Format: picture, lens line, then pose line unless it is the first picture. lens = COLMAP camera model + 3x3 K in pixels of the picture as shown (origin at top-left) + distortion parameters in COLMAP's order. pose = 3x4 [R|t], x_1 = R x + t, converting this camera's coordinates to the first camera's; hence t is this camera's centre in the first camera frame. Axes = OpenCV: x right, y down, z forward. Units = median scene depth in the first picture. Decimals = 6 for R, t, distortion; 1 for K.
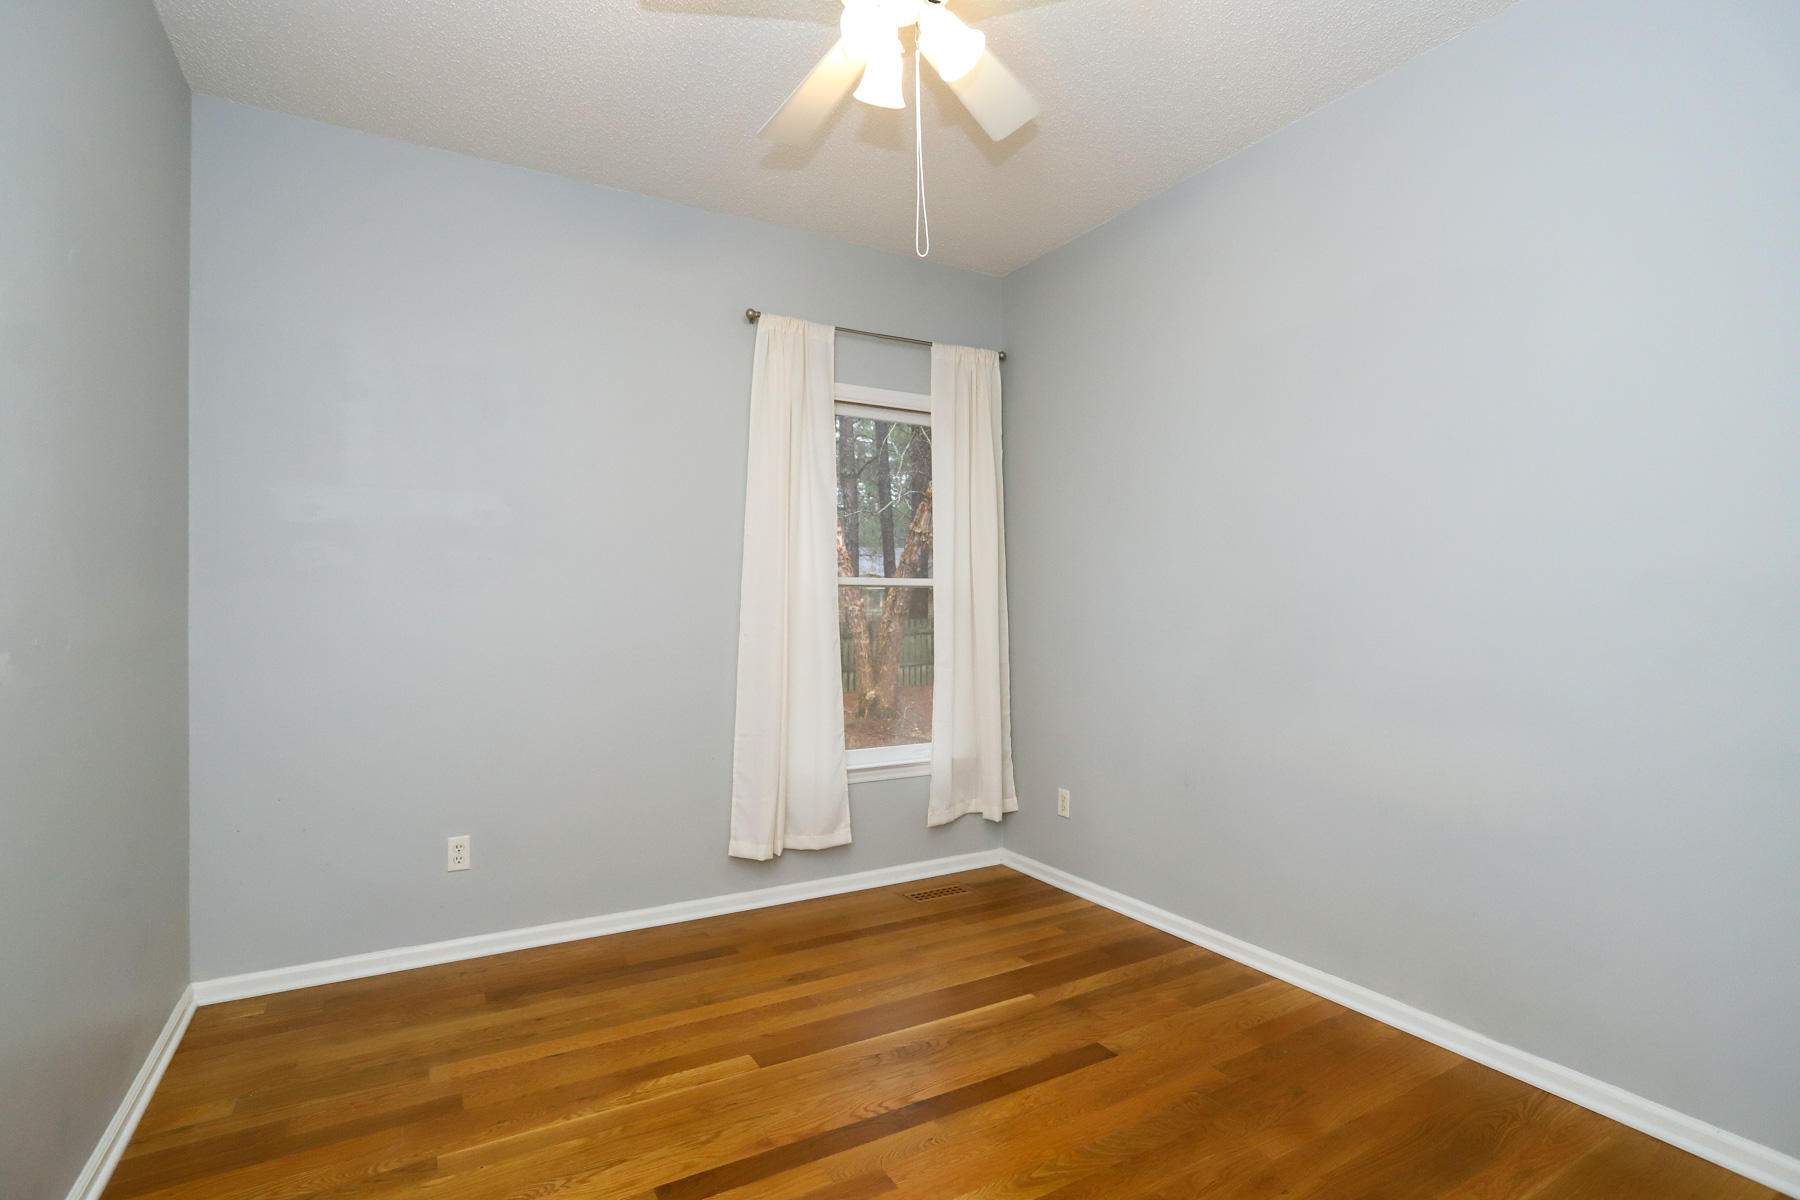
lens RADIAL K [[866.6, 0, 899.9], [0, 866.6, 594.5], [0, 0, 1]] dist [-0.055835, 0.029100]
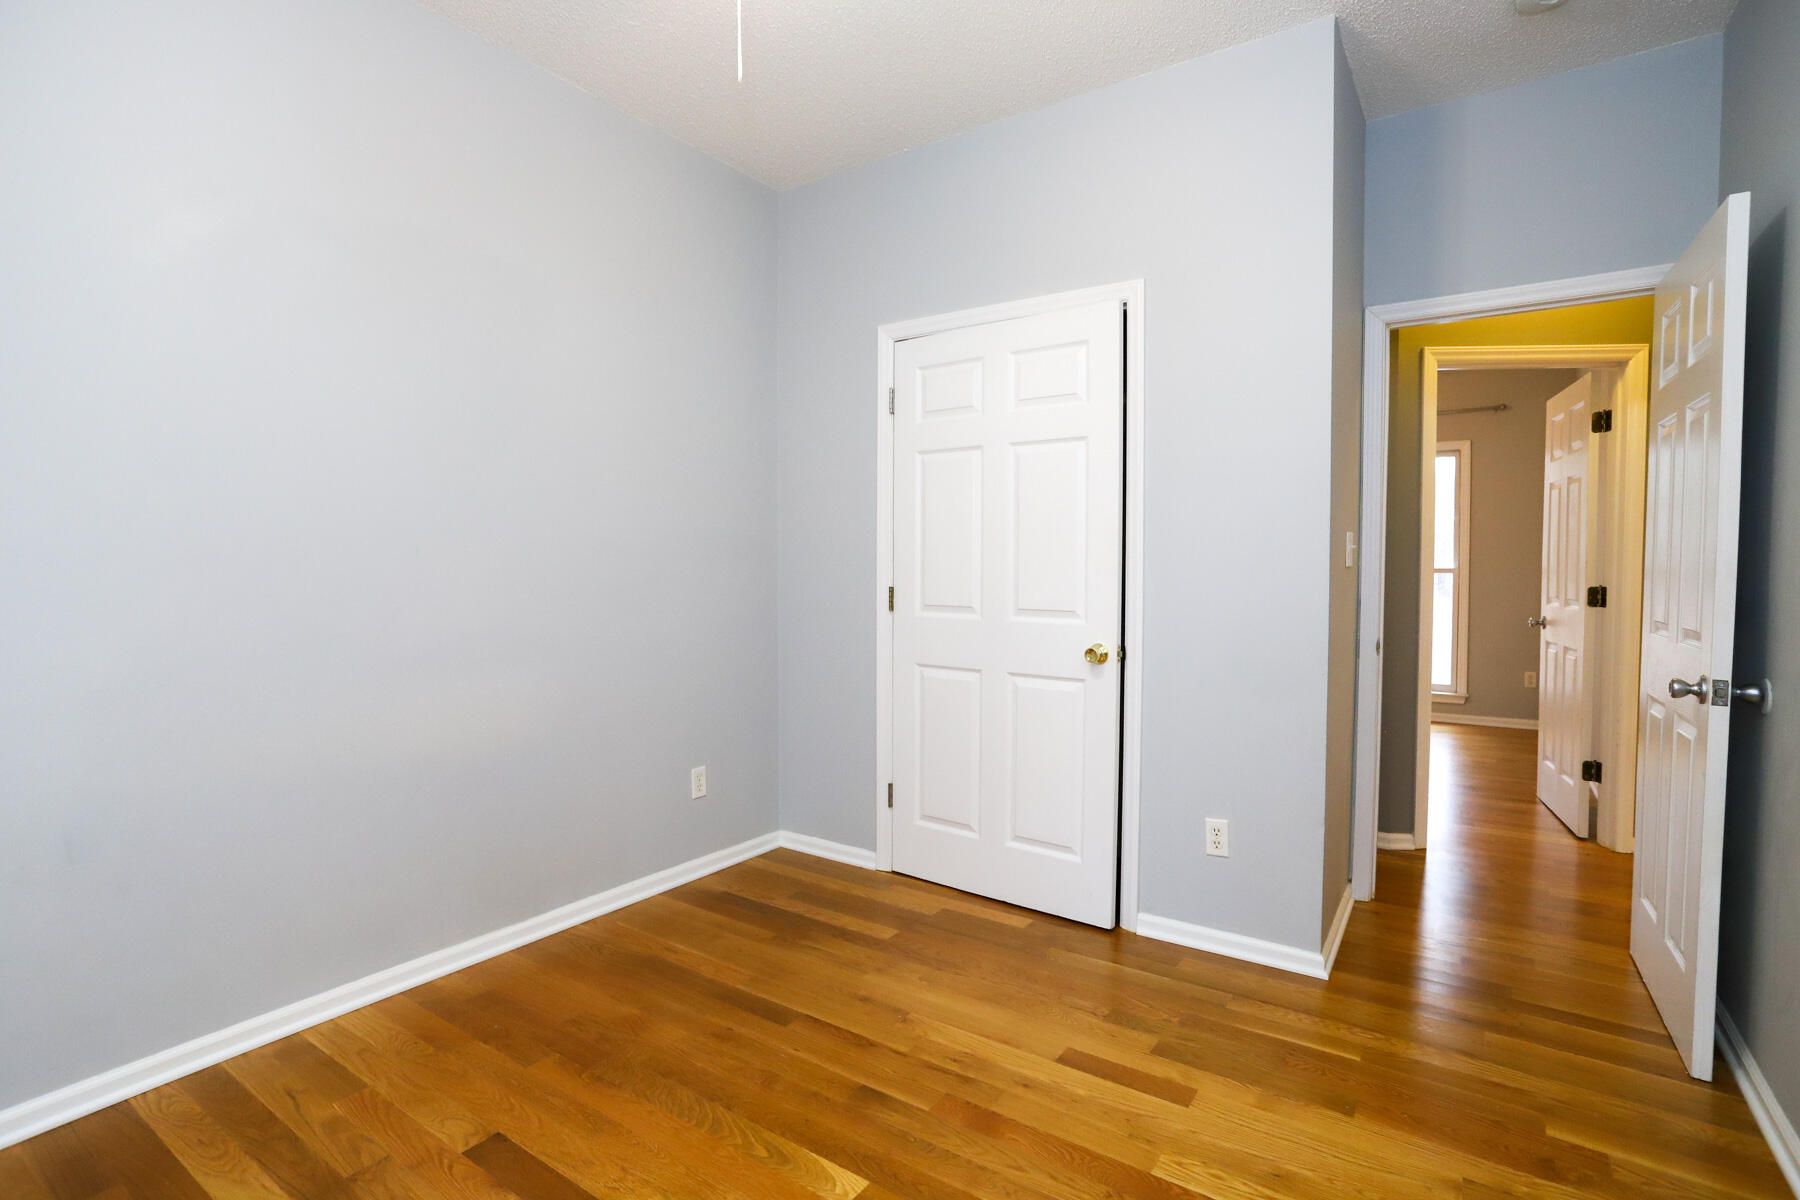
lens RADIAL K [[866.6, 0, 899.9], [0, 866.6, 594.5], [0, 0, 1]] dist [-0.055835, 0.029100]
pose [[-0.436028, -0.034815, 0.899260, -0.591953], [-0.023218, 0.999354, 0.027433, 0.007227], [-0.899634, -0.008917, -0.436554, 0.995626]]
